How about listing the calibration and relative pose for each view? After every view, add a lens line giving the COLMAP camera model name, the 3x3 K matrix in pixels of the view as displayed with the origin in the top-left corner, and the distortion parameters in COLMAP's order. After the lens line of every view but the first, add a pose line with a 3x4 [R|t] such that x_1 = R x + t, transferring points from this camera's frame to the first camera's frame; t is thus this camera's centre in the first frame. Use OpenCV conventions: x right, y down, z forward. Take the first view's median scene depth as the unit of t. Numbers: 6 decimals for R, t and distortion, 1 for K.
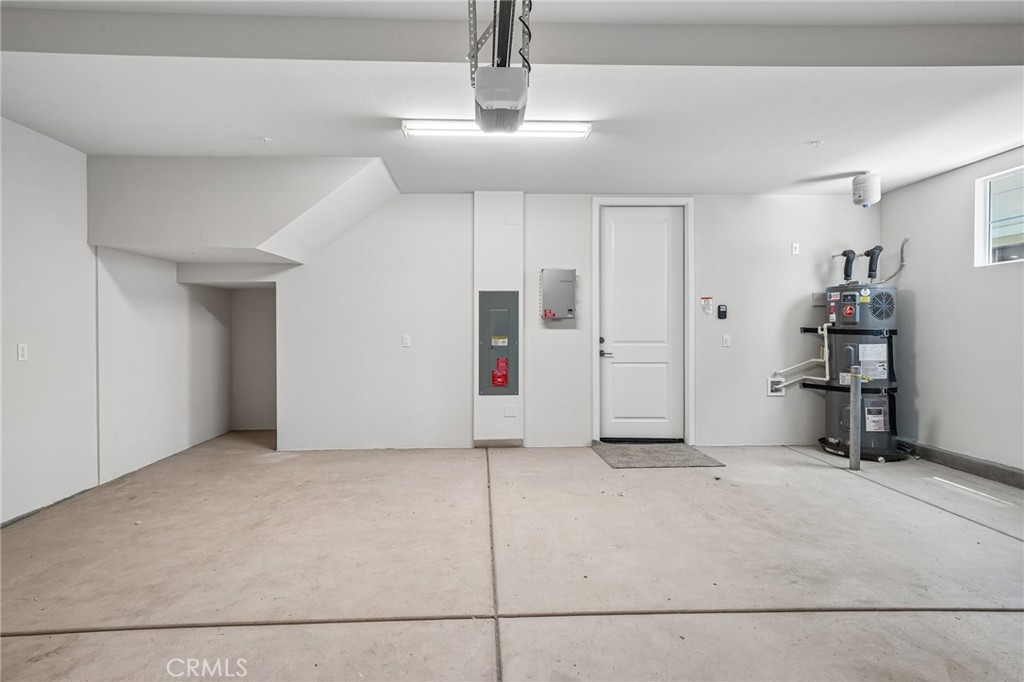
lens RADIAL K [[540.0, 0, 510.0], [0, 540.0, 336.4], [0, 0, 1]] dist [0.021157, 0.000118]
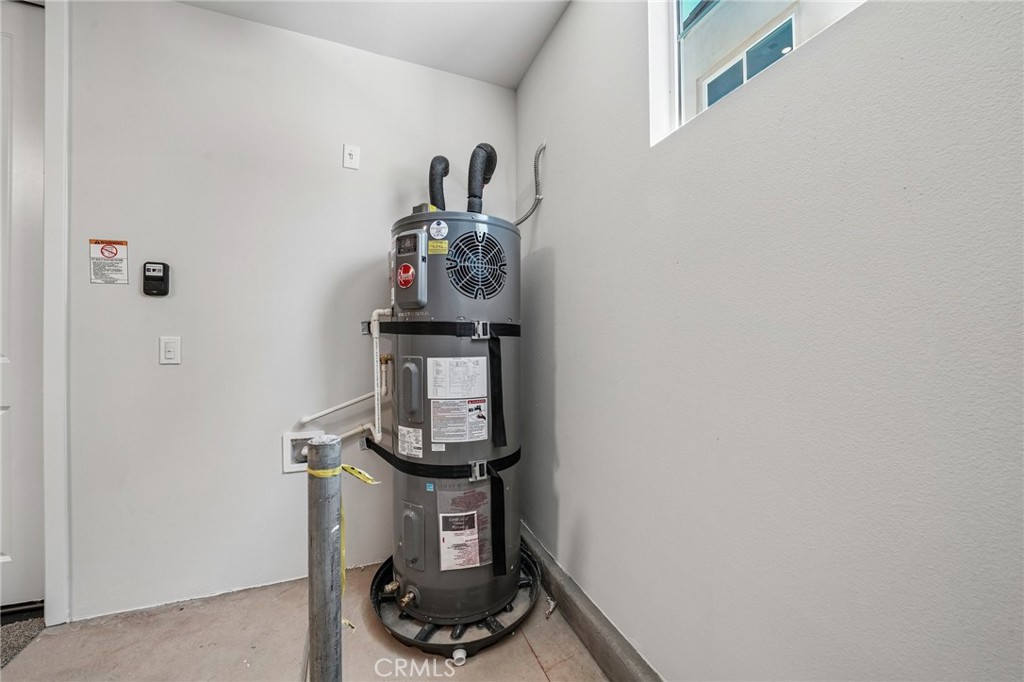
lens RADIAL K [[373.5, 0, 511.6], [0, 373.5, 346.0], [0, 0, 1]] dist [-0.012555, 0.000191]
pose [[0.941177, 0.002875, 0.337901, 0.609356], [-0.000670, 0.999978, -0.006641, 0.007446], [-0.337912, 0.006024, 0.941158, 0.720378]]
